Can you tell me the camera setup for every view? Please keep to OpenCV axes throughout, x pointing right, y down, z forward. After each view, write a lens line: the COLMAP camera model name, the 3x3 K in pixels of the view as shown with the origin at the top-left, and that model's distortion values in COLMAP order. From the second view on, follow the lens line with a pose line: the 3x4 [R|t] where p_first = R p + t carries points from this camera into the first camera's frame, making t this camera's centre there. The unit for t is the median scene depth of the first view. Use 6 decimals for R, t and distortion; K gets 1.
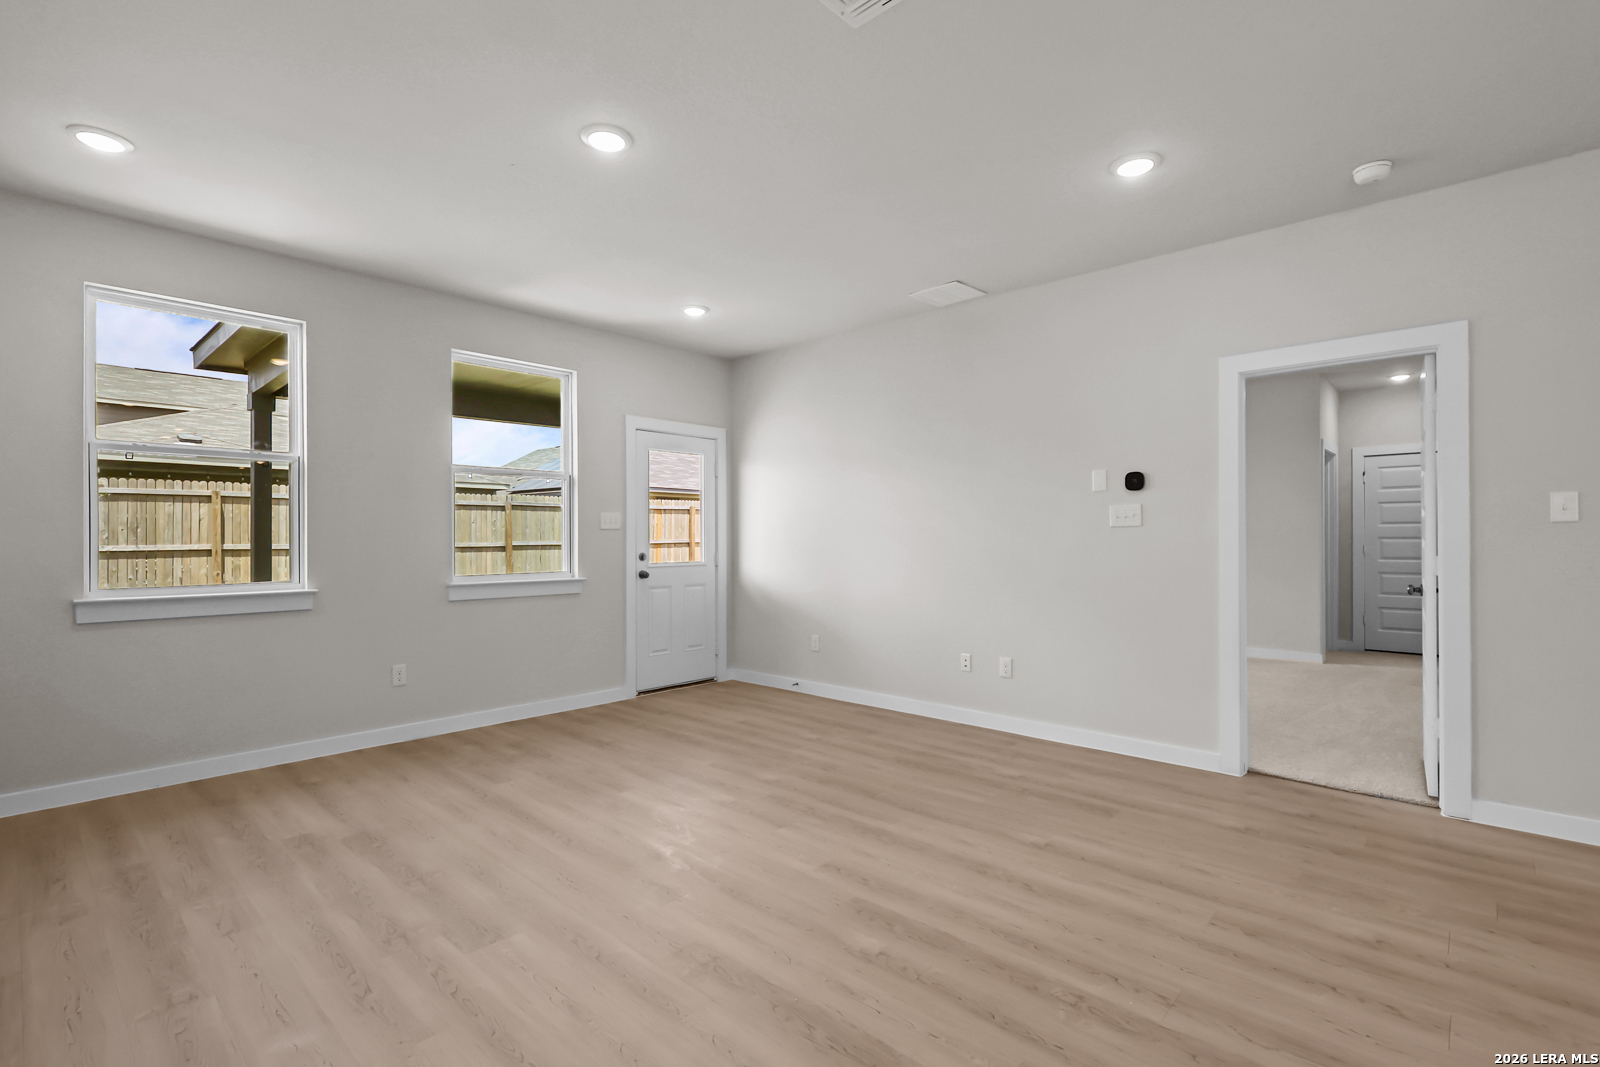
lens RADIAL K [[743.7, 0, 798.2], [0, 743.7, 539.1], [0, 0, 1]] dist [-0.003930, 0.000031]
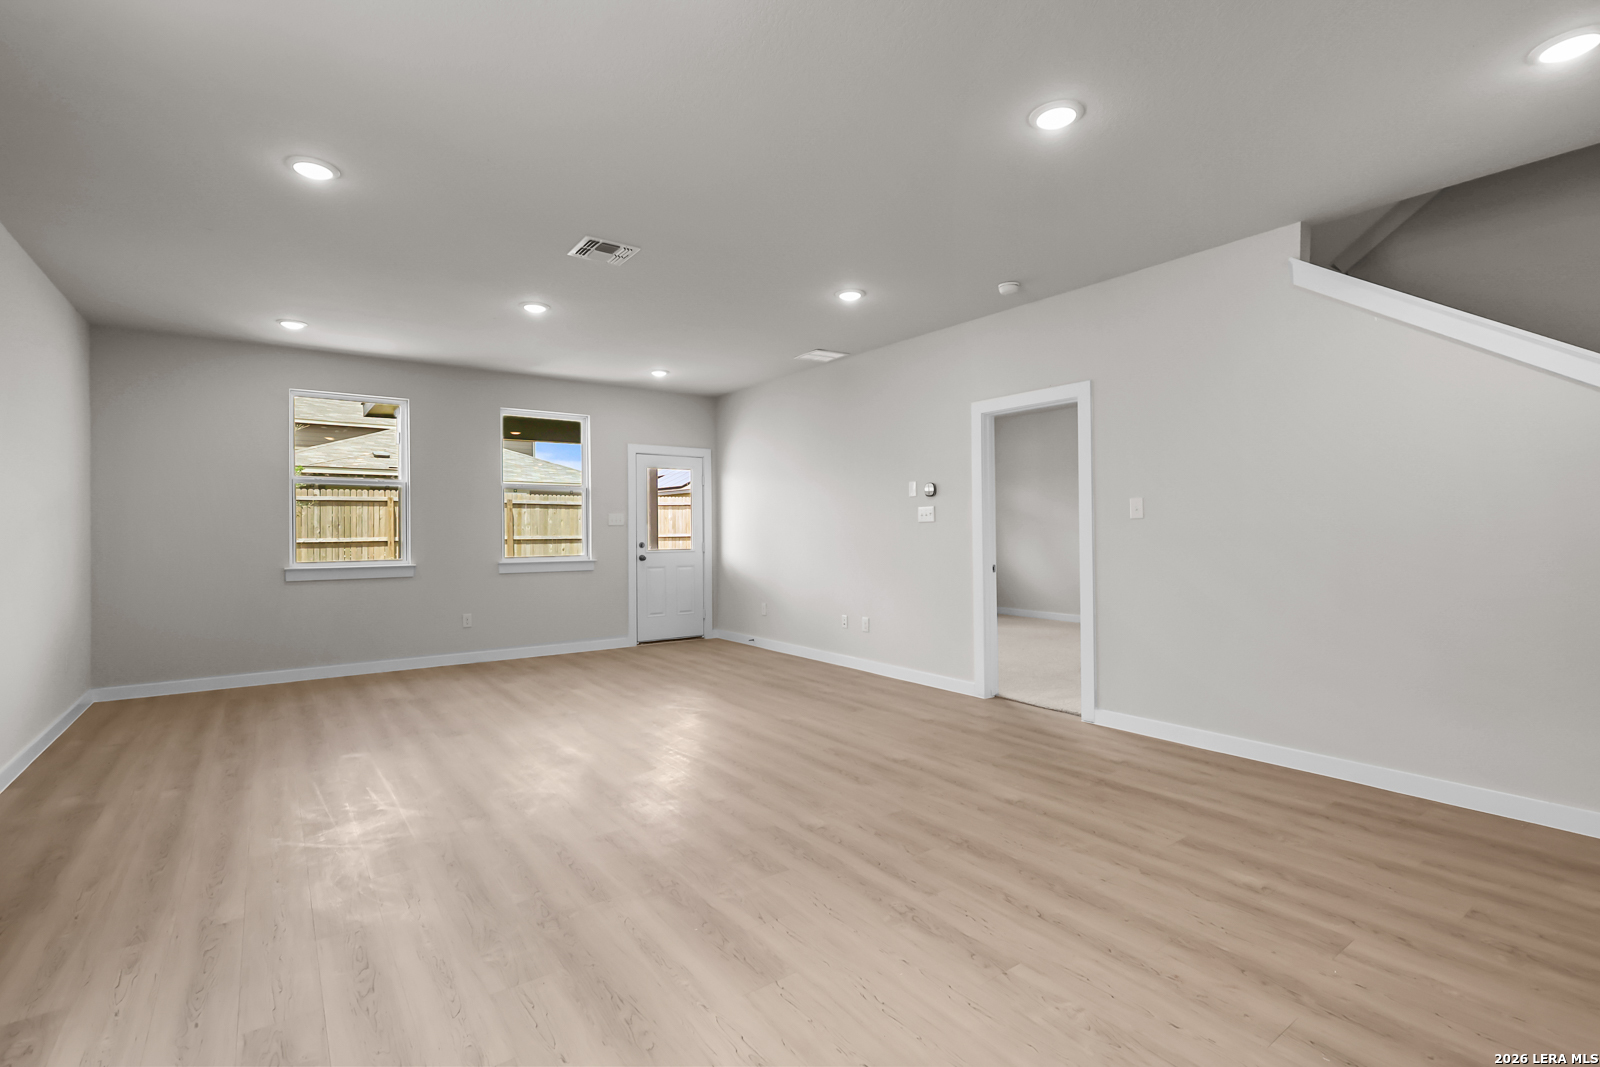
lens RADIAL K [[748.4, 0, 797.6], [0, 748.4, 529.2], [0, 0, 1]] dist [-0.000167, -0.000168]
pose [[0.980329, -0.004802, -0.197310, 0.364826], [0.004330, 0.999987, -0.002825, -0.000446], [0.197321, 0.001915, 0.980337, -0.323663]]
